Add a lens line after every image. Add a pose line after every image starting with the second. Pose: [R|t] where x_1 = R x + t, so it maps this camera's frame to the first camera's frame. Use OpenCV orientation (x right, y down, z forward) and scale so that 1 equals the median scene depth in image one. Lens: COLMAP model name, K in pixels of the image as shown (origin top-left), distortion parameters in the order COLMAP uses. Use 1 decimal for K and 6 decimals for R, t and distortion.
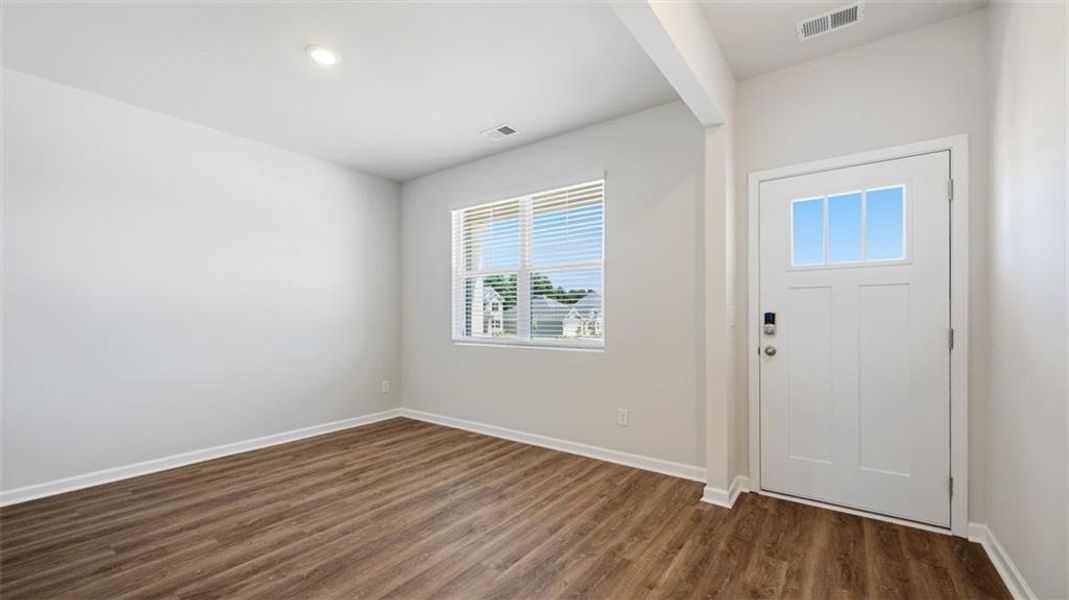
lens RADIAL K [[443.6, 0, 515.1], [0, 443.6, 319.5], [0, 0, 1]] dist [-0.008613, 0.000186]
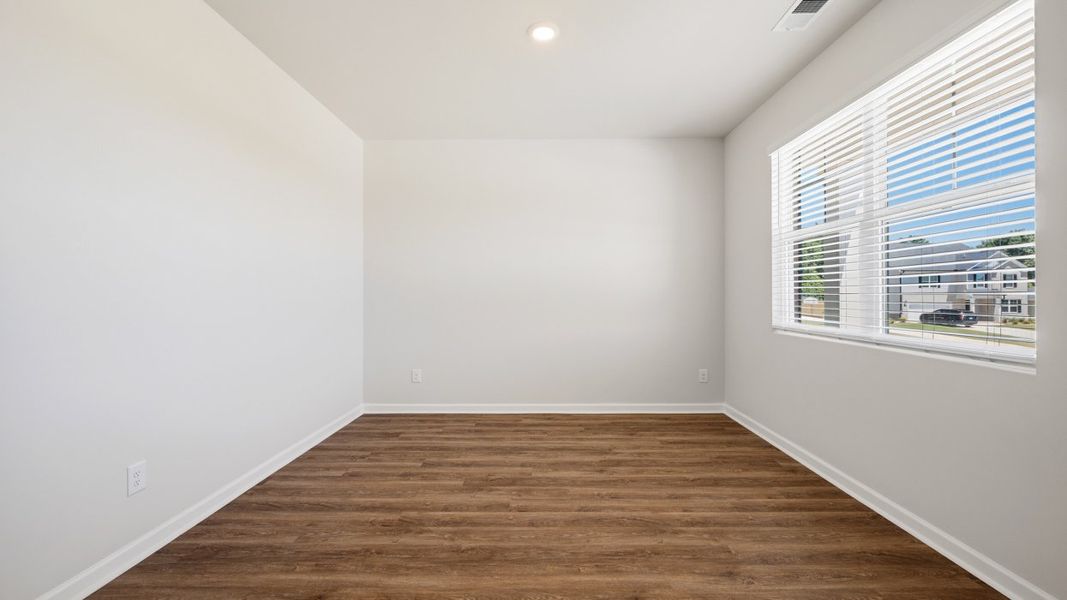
lens RADIAL K [[420.8, 0, 540.6], [0, 420.8, 294.6], [0, 0, 1]] dist [-0.000958, -0.000779]
pose [[0.594606, 0.002841, -0.804013, 0.258952], [-0.007244, 0.999972, -0.001825, -0.004326], [0.803985, 0.006909, 0.594609, 0.355056]]
